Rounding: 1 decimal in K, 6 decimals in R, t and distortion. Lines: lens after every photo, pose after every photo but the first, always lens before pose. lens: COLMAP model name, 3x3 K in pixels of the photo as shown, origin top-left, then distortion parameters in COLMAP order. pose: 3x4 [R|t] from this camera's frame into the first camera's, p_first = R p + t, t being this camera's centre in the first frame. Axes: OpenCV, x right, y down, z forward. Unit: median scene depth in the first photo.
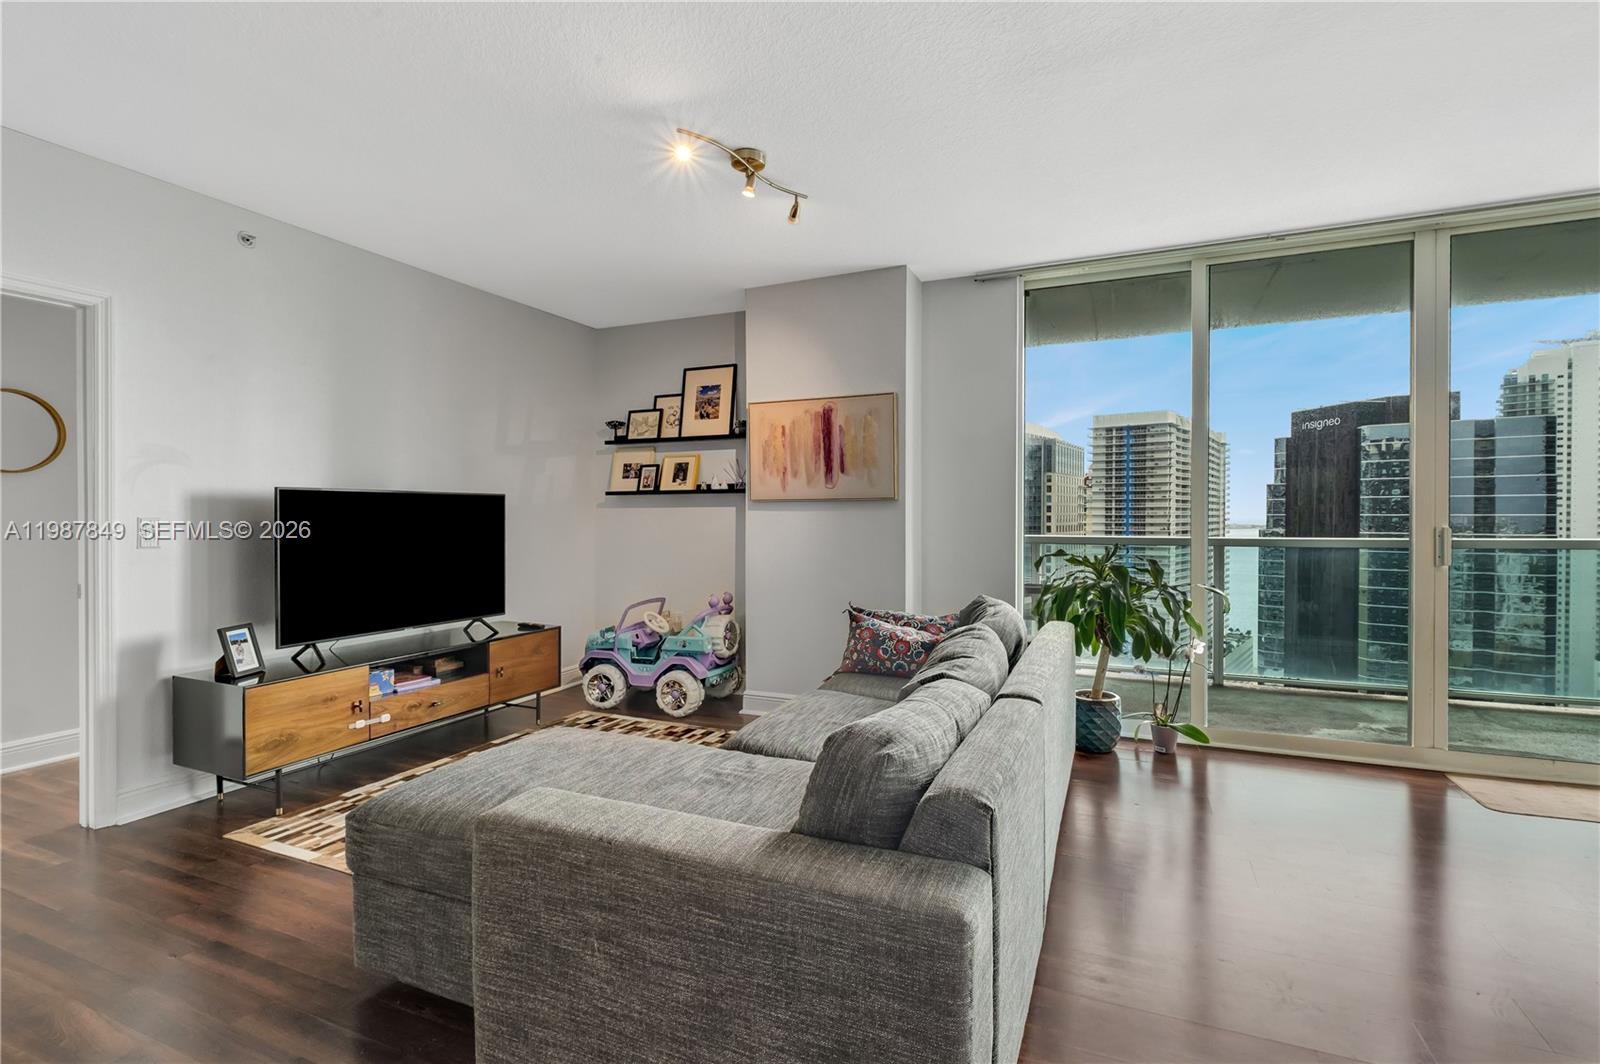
lens RADIAL K [[738.7, 0, 797.9], [0, 738.7, 518.5], [0, 0, 1]] dist [0.001292, -0.000566]
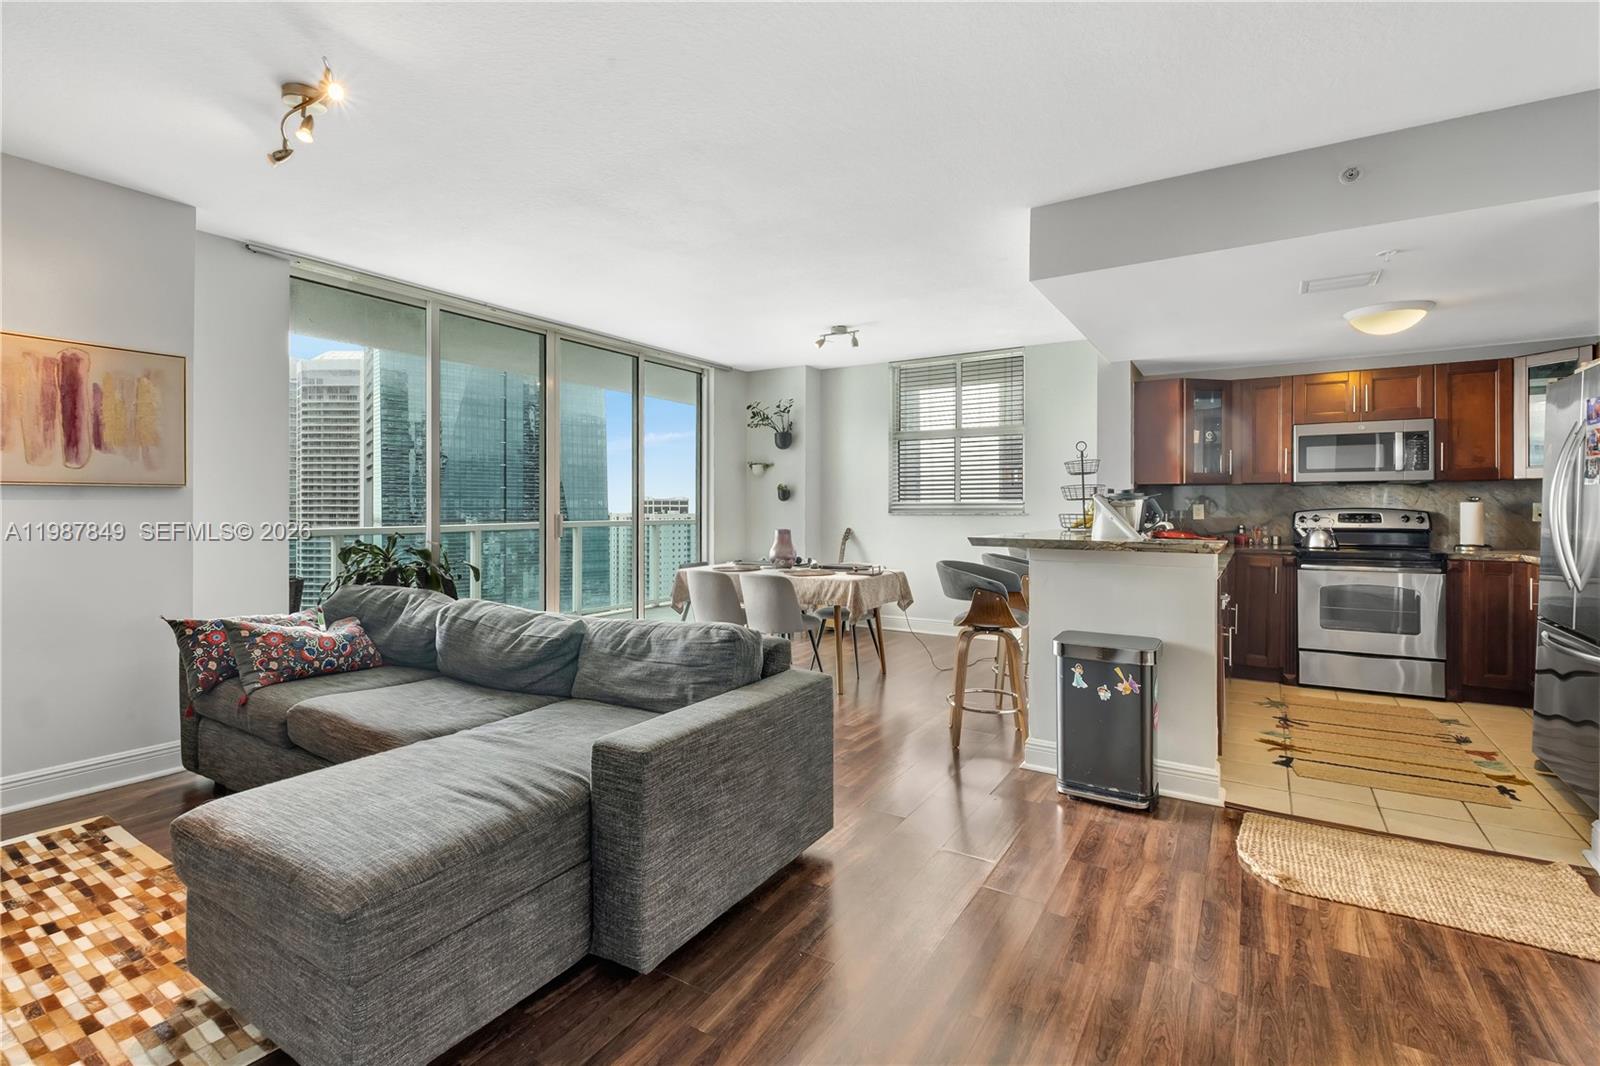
lens RADIAL K [[729.8, 0, 797.6], [0, 729.8, 511.8], [0, 0, 1]] dist [0.001612, -0.001380]
pose [[0.144458, -0.003589, 0.989504, -0.550559], [0.004247, 0.999986, 0.003008, 0.002106], [-0.989502, 0.003768, 0.144471, 0.200100]]
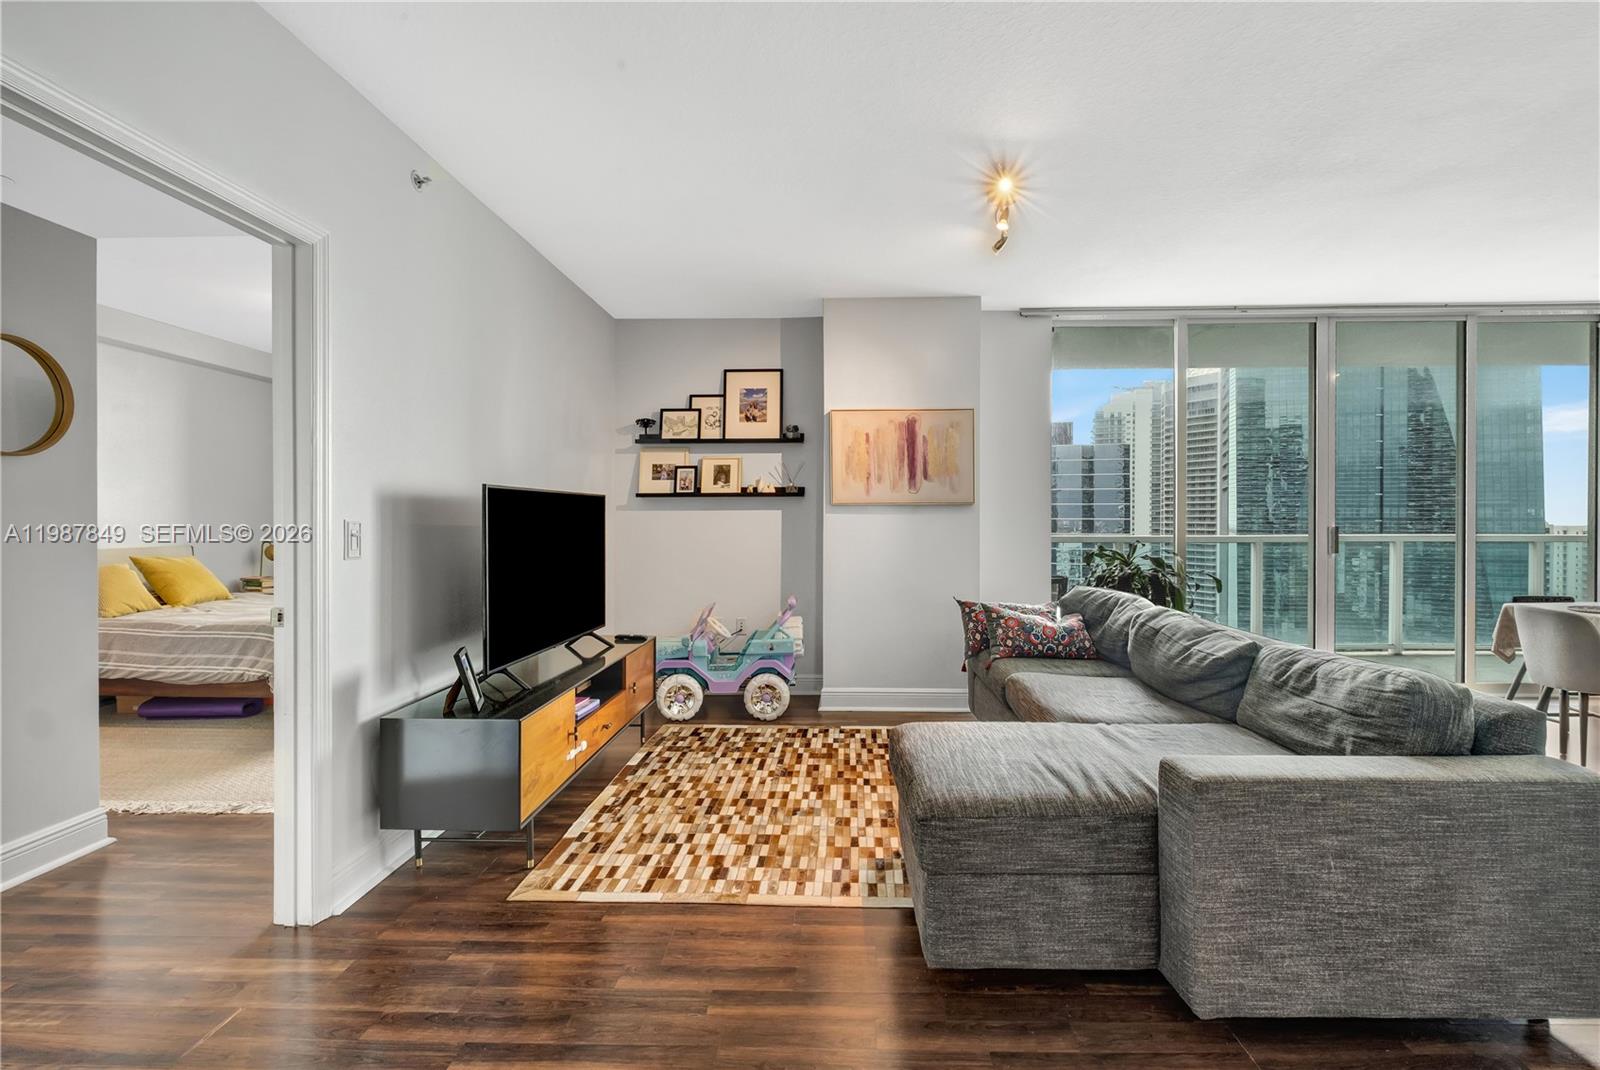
lens RADIAL K [[731.2, 0, 815.7], [0, 731.2, 521.3], [0, 0, 1]] dist [0.001425, -0.004868]
pose [[0.925826, -0.001162, 0.377947, -0.488507], [0.001795, 0.999998, -0.001322, 0.001387], [-0.377945, 0.001902, 0.925826, 0.061912]]
